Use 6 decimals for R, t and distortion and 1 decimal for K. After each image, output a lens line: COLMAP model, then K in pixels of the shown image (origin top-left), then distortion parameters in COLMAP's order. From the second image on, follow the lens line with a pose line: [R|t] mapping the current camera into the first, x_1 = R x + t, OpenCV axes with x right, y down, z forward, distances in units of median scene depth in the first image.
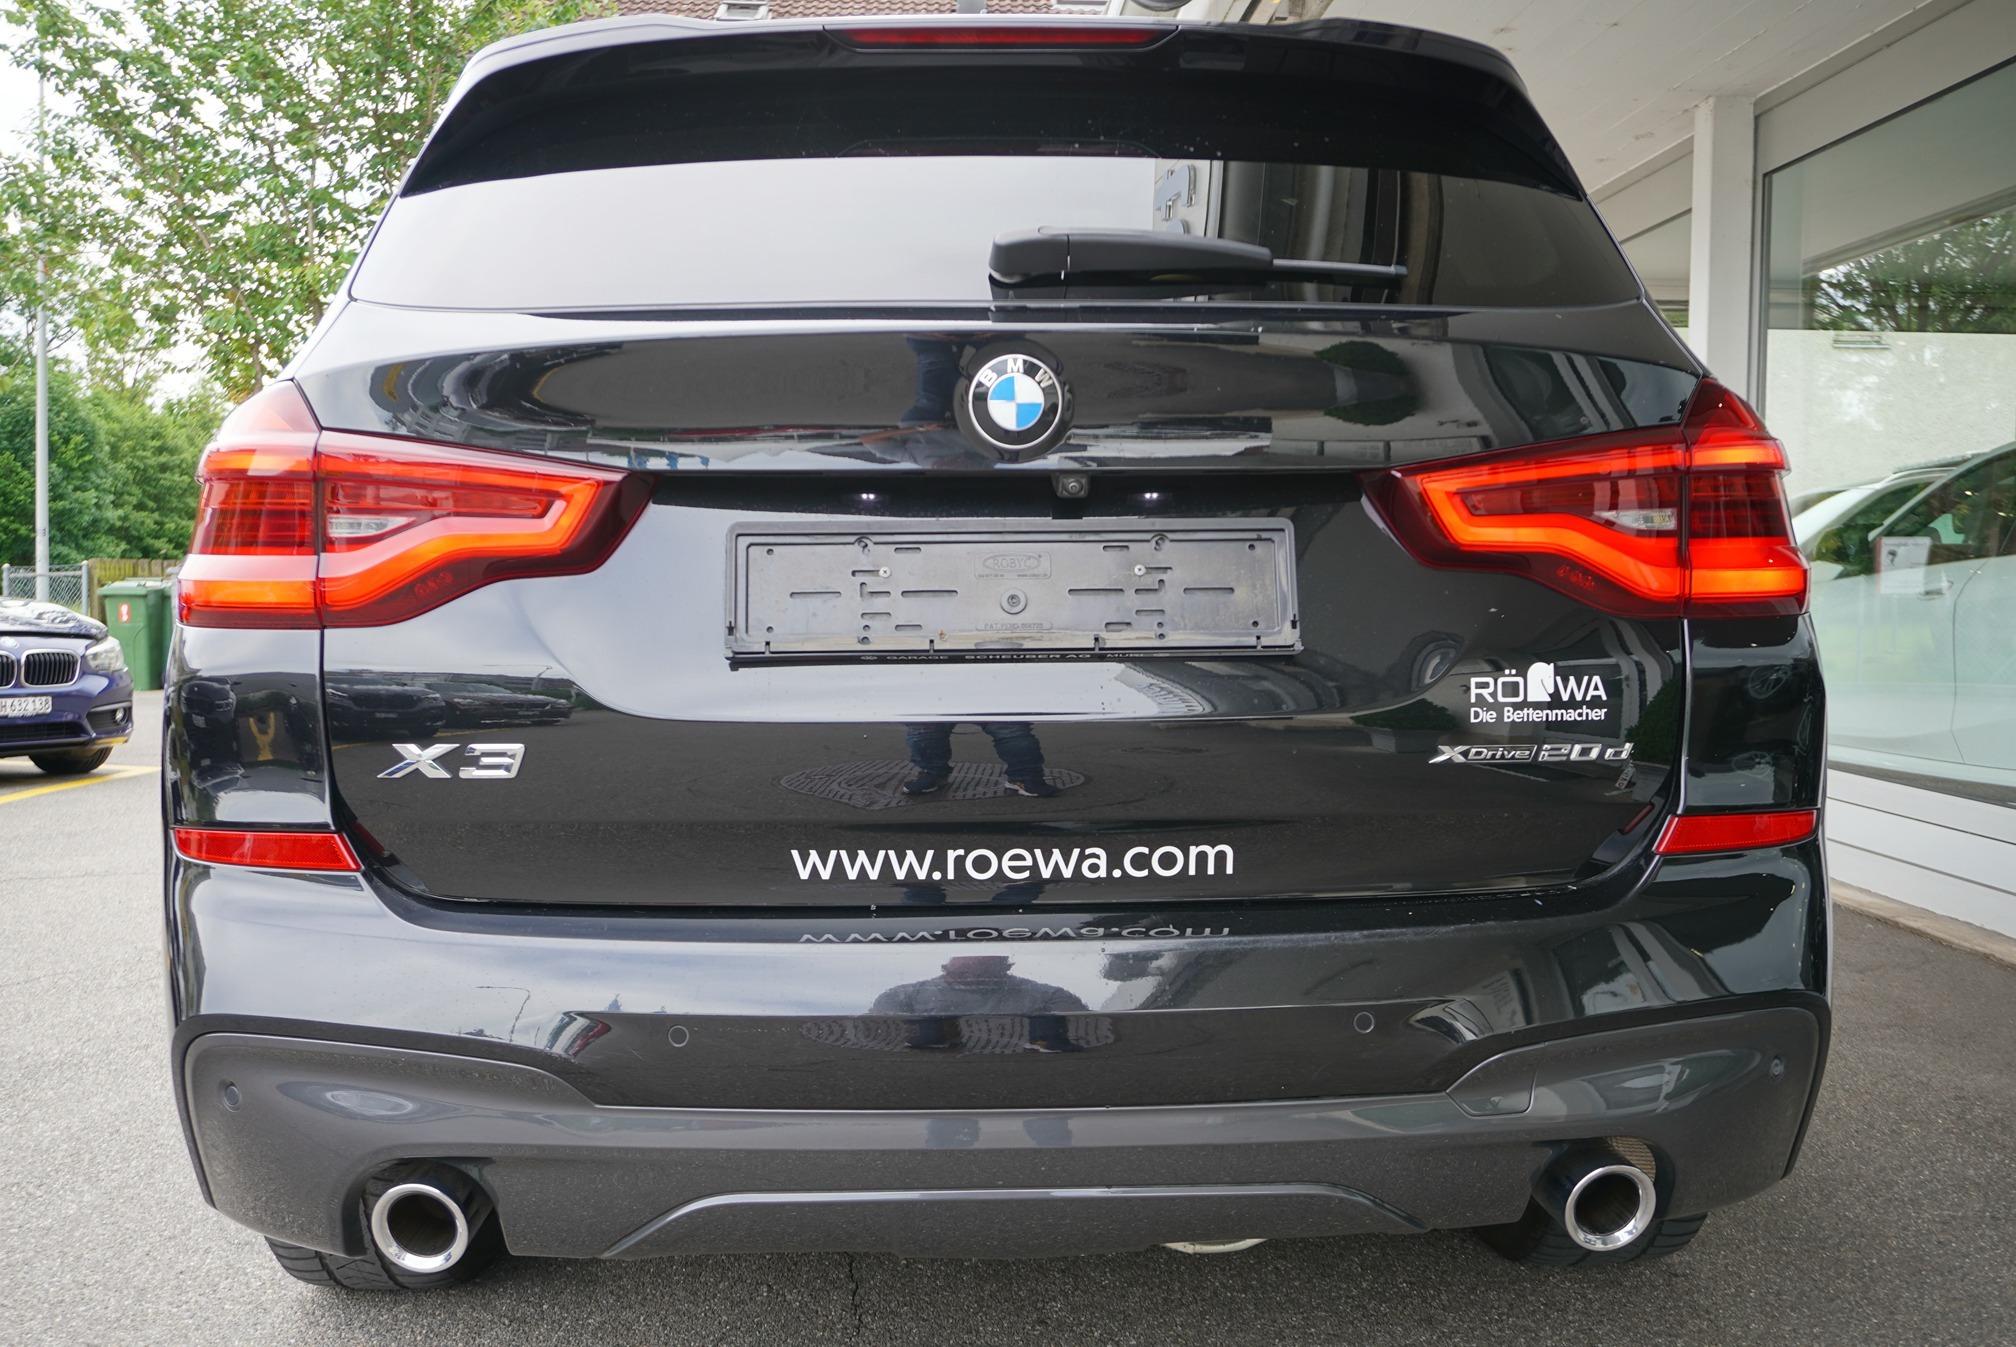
lens RADIAL K [[1917.4, 0, 1008.0], [0, 1917.4, 673.5], [0, 0, 1]] dist [-0.081998, 0.006514]
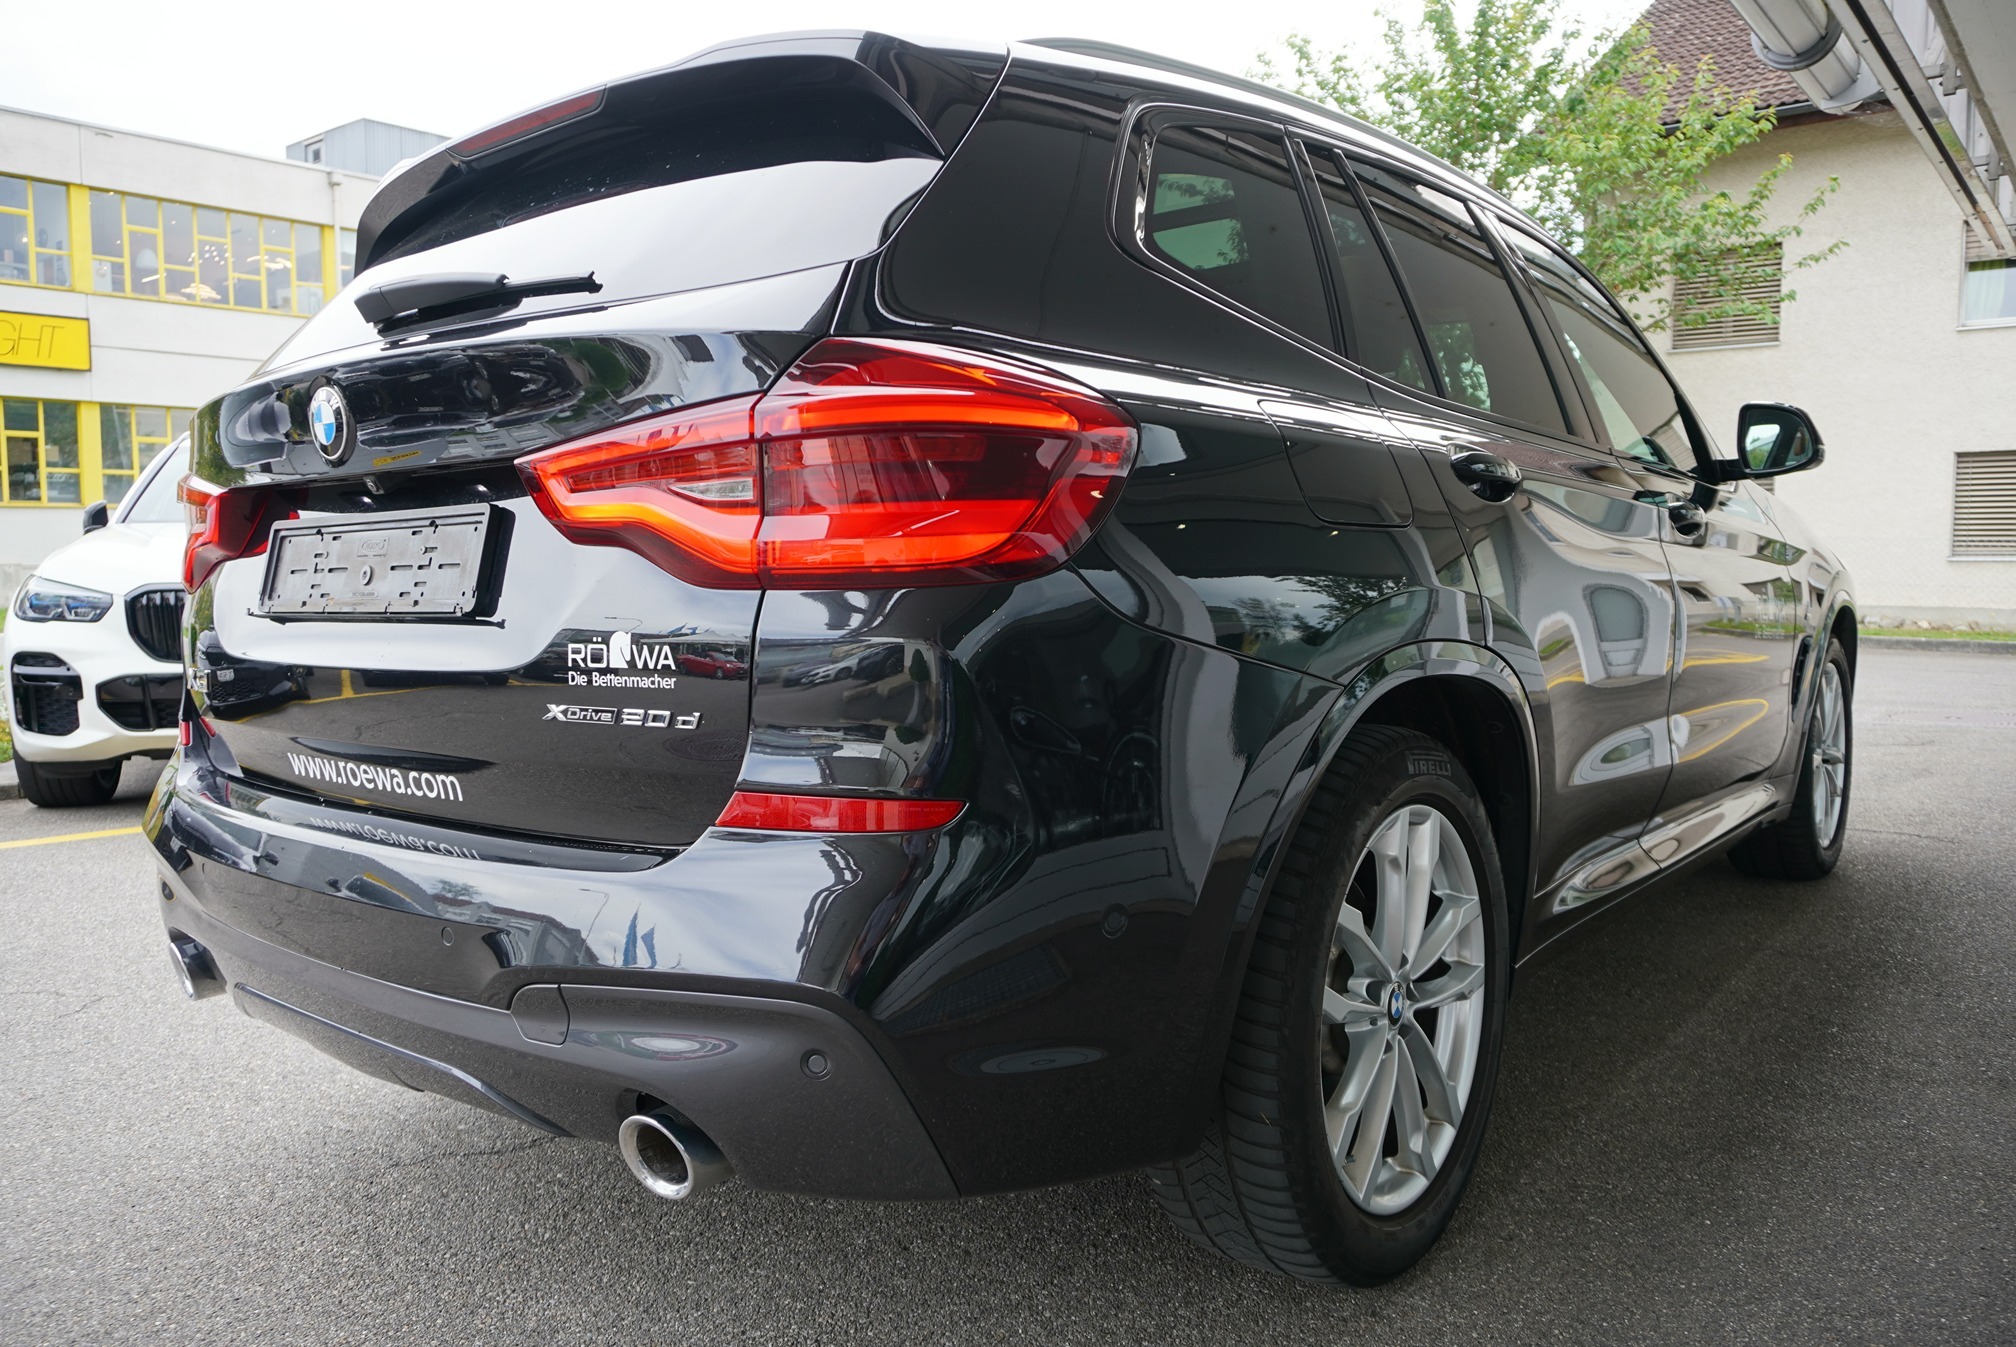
lens RADIAL K [[1510.9, 0, 1008.0], [0, 1510.9, 673.5], [0, 0, 1]] dist [-0.031285, 0.000164]
pose [[0.754626, 0.040163, -0.654925, 0.994209], [-0.016863, 0.998982, 0.041832, -0.021189], [0.655939, -0.020523, 0.754535, 0.509170]]
